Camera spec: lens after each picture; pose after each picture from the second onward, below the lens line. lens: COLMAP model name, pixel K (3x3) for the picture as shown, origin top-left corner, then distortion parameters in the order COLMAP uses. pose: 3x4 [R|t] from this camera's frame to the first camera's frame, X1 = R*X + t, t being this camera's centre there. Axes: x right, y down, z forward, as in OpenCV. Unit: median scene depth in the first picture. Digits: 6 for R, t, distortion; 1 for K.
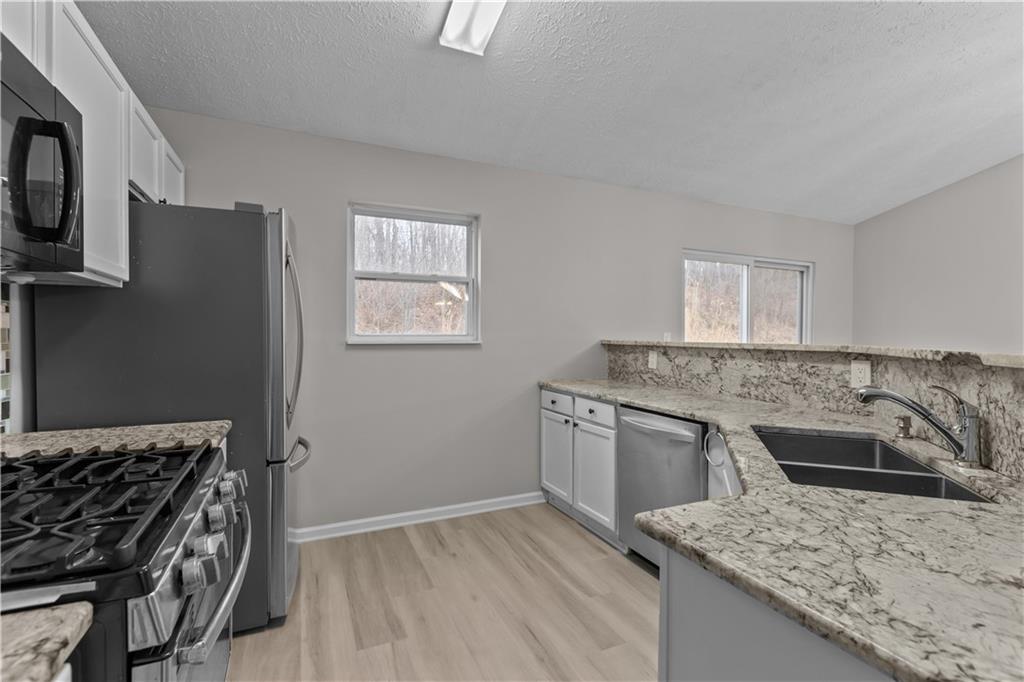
lens RADIAL K [[464.6, 0, 512.0], [0, 464.6, 341.0], [0, 0, 1]] dist [0.002812, 0.000406]
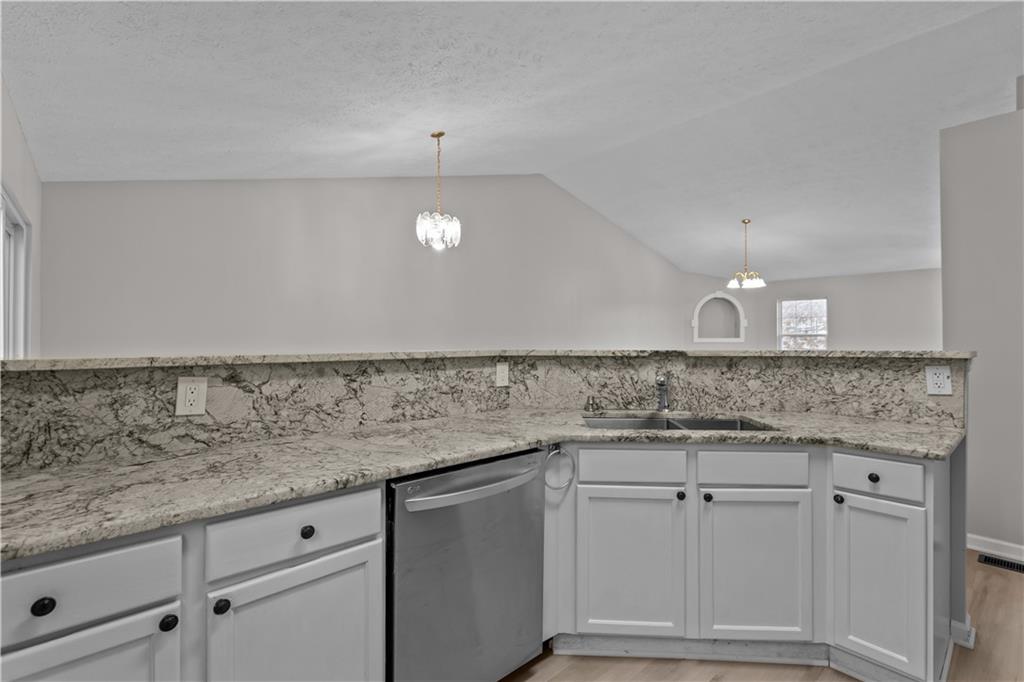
lens RADIAL K [[464.6, 0, 512.0], [0, 464.6, 341.0], [0, 0, 1]] dist [0.002812, 0.000406]
pose [[-0.295496, -0.010901, 0.955282, -0.307982], [0.010570, 0.999836, 0.014679, -0.023536], [-0.955286, 0.014435, -0.295332, 1.072721]]
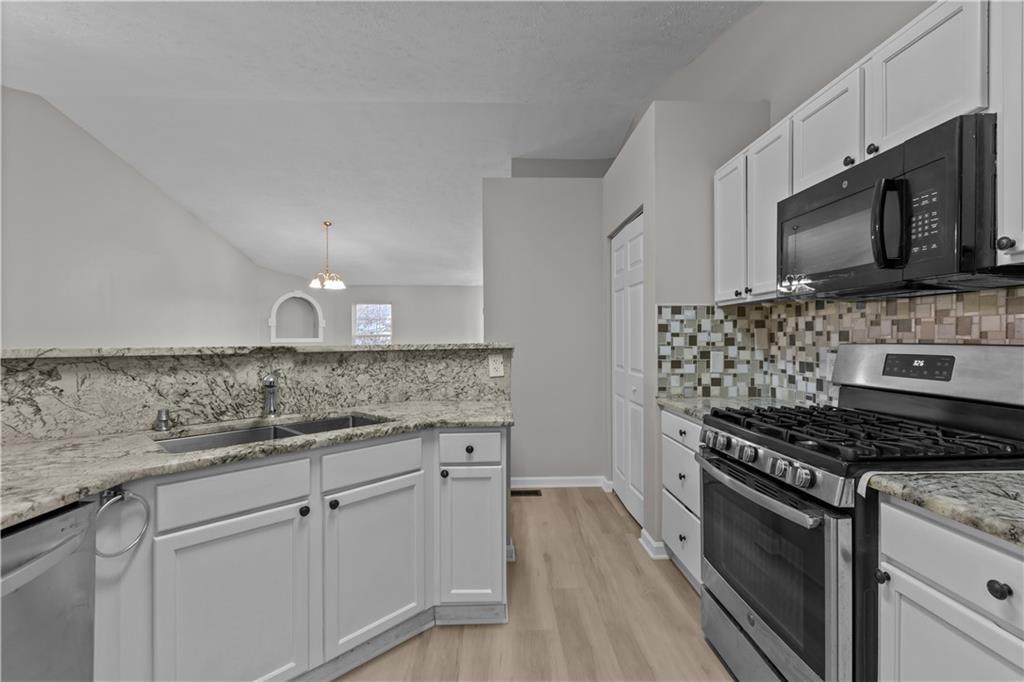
lens RADIAL K [[457.7, 0, 512.0], [0, 457.7, 341.0], [0, 0, 1]] dist [-0.001592, -0.000237]
pose [[-0.922306, -0.005245, 0.386424, -0.196978], [0.001382, 0.999857, 0.016870, -0.009750], [-0.386457, 0.016094, -0.922167, 1.069490]]
